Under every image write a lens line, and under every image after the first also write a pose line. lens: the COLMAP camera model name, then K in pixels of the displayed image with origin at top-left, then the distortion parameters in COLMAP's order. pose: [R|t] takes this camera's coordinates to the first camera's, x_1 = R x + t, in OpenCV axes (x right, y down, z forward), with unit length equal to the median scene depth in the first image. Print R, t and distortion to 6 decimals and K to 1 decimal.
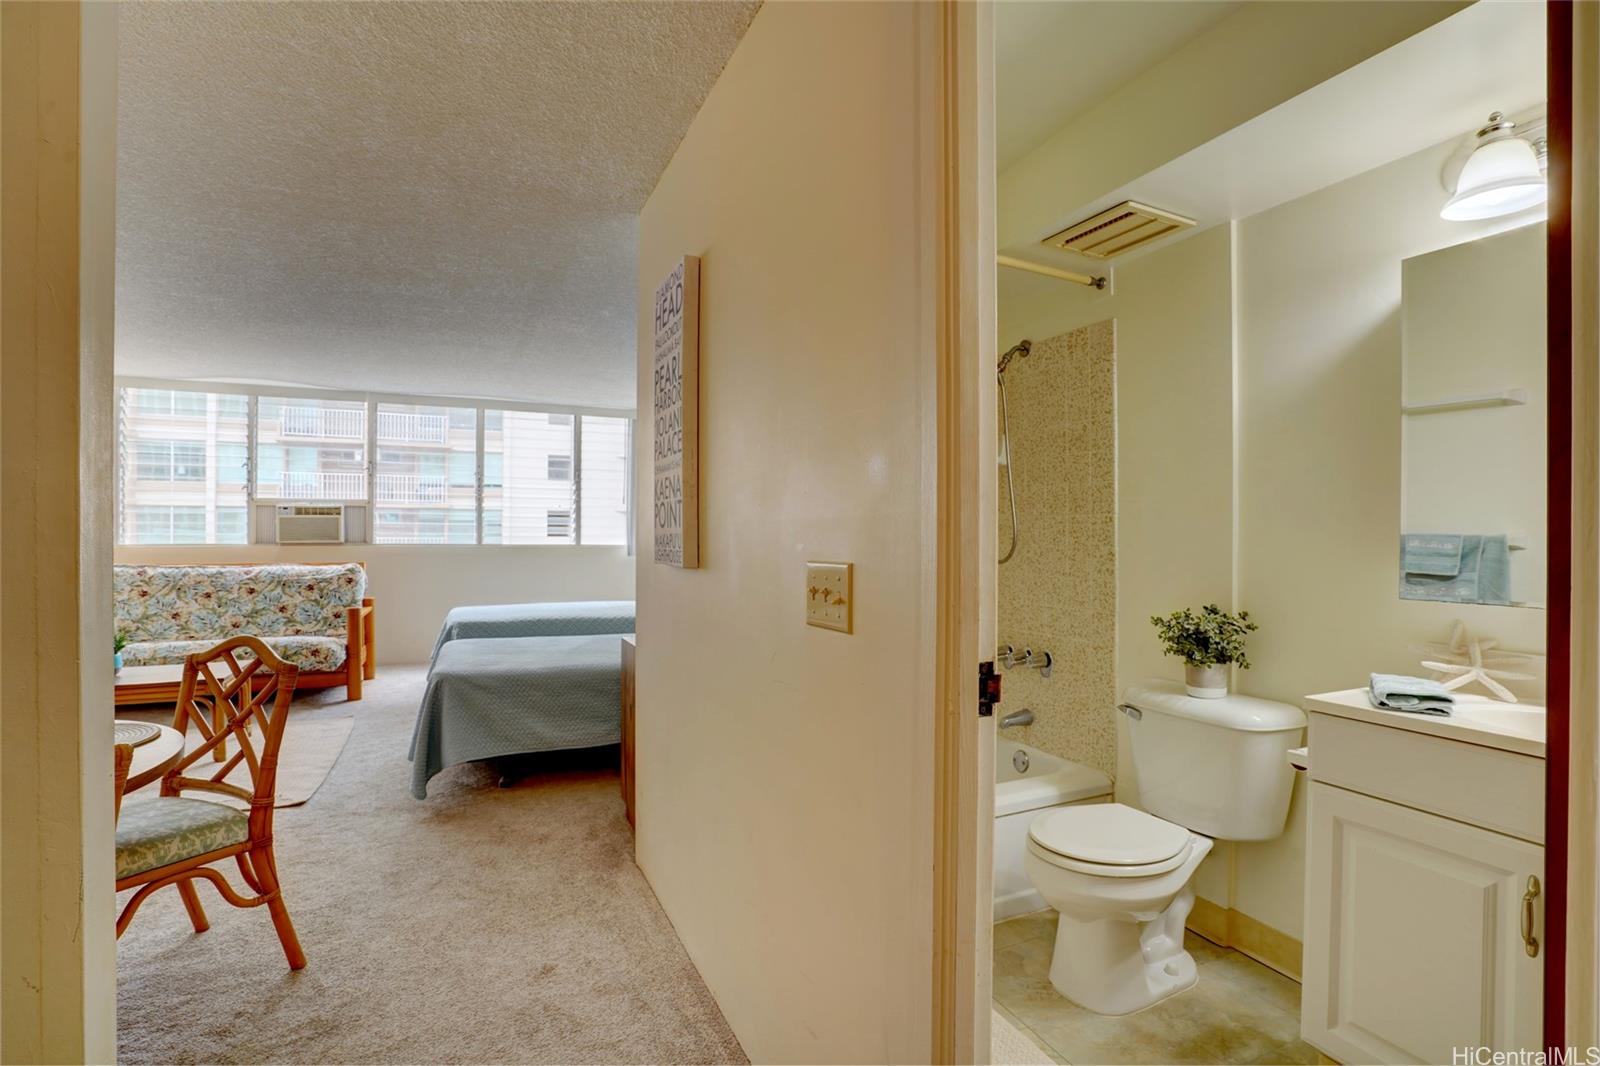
lens RADIAL K [[741.4, 0, 808.6], [0, 741.4, 533.7], [0, 0, 1]] dist [-0.048196, 0.014950]
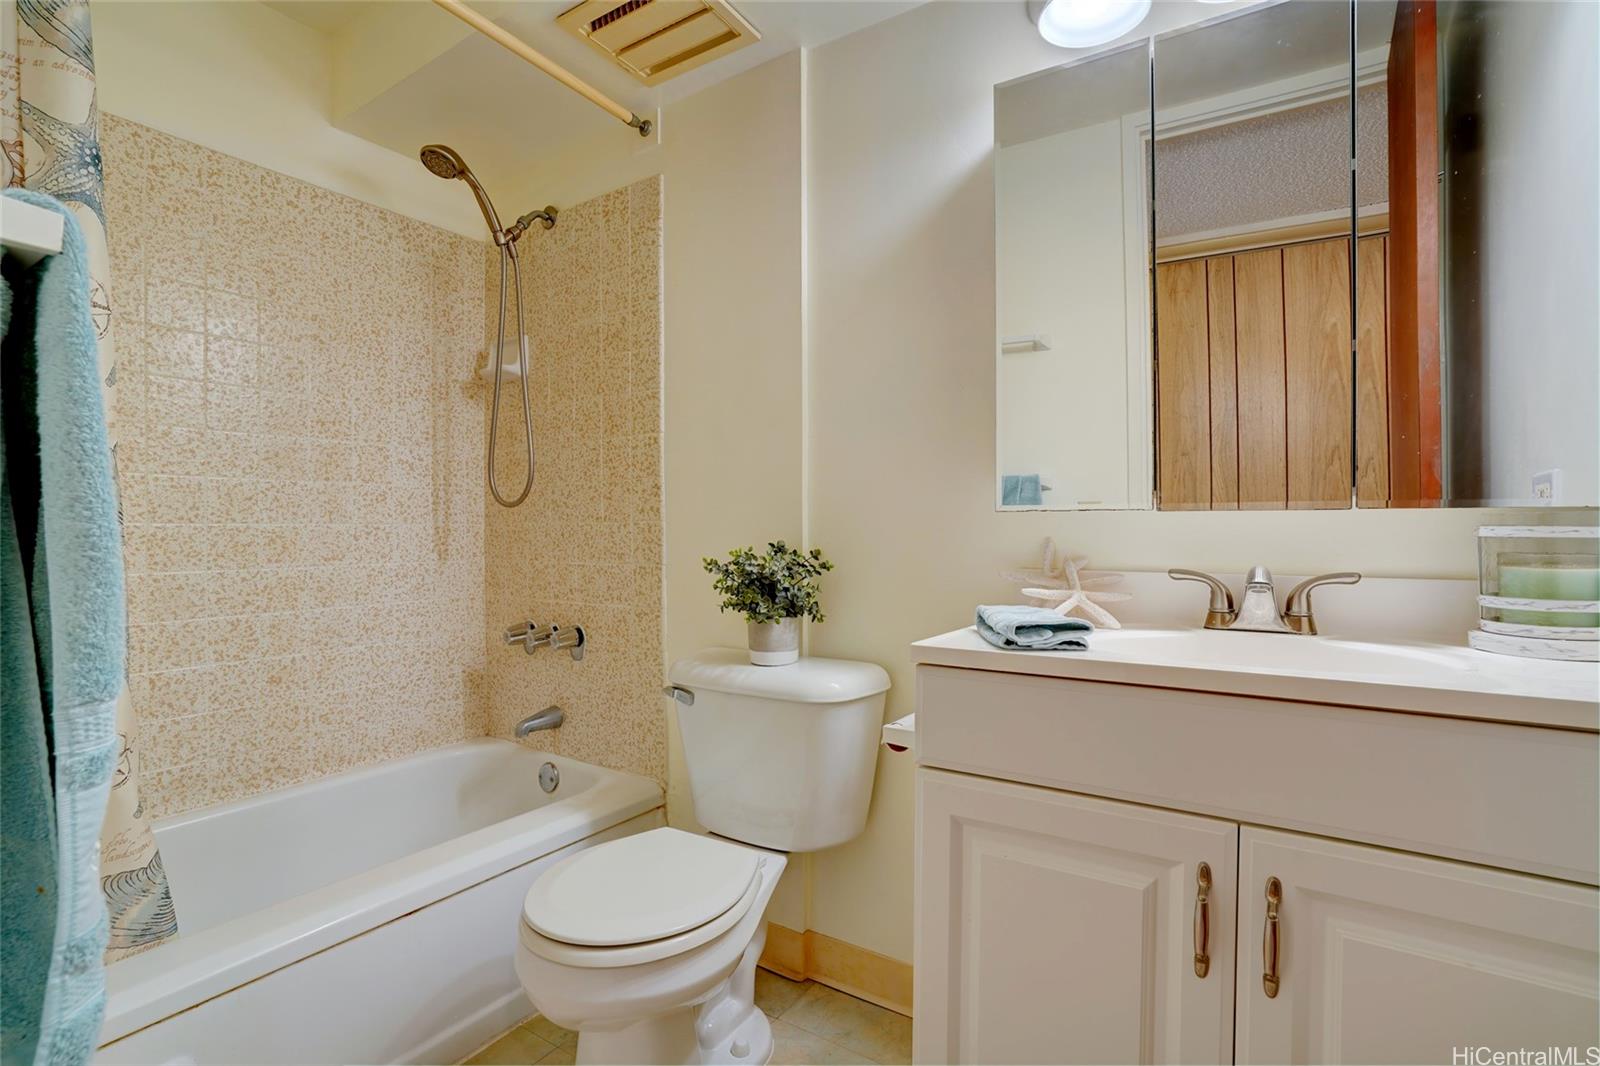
lens RADIAL K [[741.4, 0, 807.5], [0, 741.4, 530.8], [0, 0, 1]] dist [-0.048196, 0.014950]
pose [[0.850630, -0.008760, 0.525692, 0.163445], [0.006228, 0.999959, 0.006585, 0.076684], [-0.525728, -0.002328, 0.850650, 0.312442]]
